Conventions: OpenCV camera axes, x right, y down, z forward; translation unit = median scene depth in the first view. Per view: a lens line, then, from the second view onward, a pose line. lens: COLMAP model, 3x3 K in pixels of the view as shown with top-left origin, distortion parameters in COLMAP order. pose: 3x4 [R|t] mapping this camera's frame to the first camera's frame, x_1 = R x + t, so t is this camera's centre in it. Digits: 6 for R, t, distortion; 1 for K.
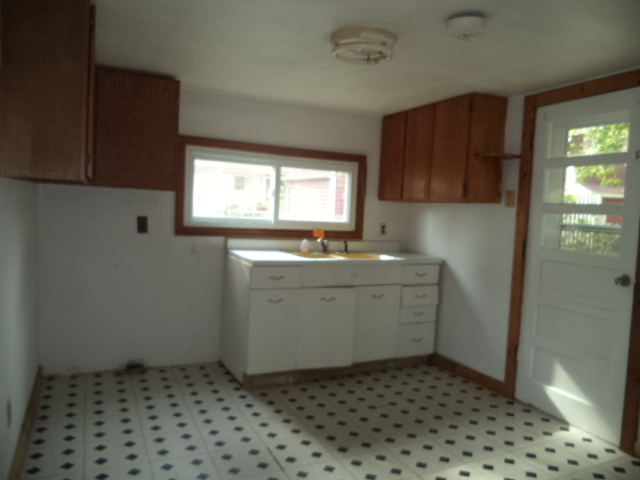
lens RADIAL K [[509.2, 0, 318.0], [0, 509.2, 239.4], [0, 0, 1]] dist [-0.029074, -0.020471]
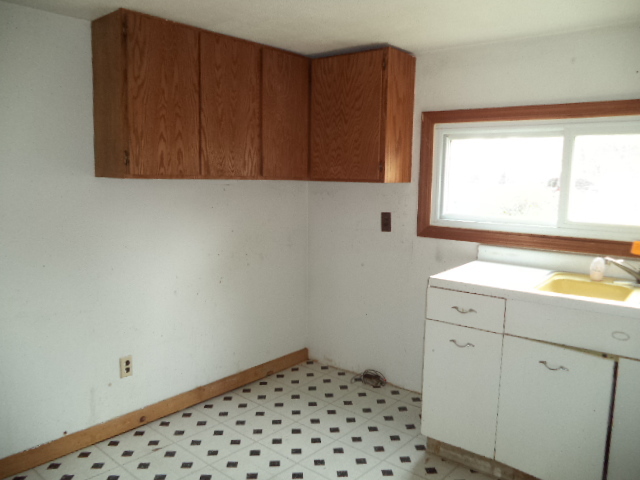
lens RADIAL K [[509.2, 0, 320.0], [0, 509.2, 241.2], [0, 0, 1]] dist [-0.029074, -0.020471]
pose [[0.395017, 0.069121, -0.916070, 0.429725], [-0.052250, 0.997242, 0.052715, -0.036711], [0.917187, 0.027041, 0.397539, 0.554417]]
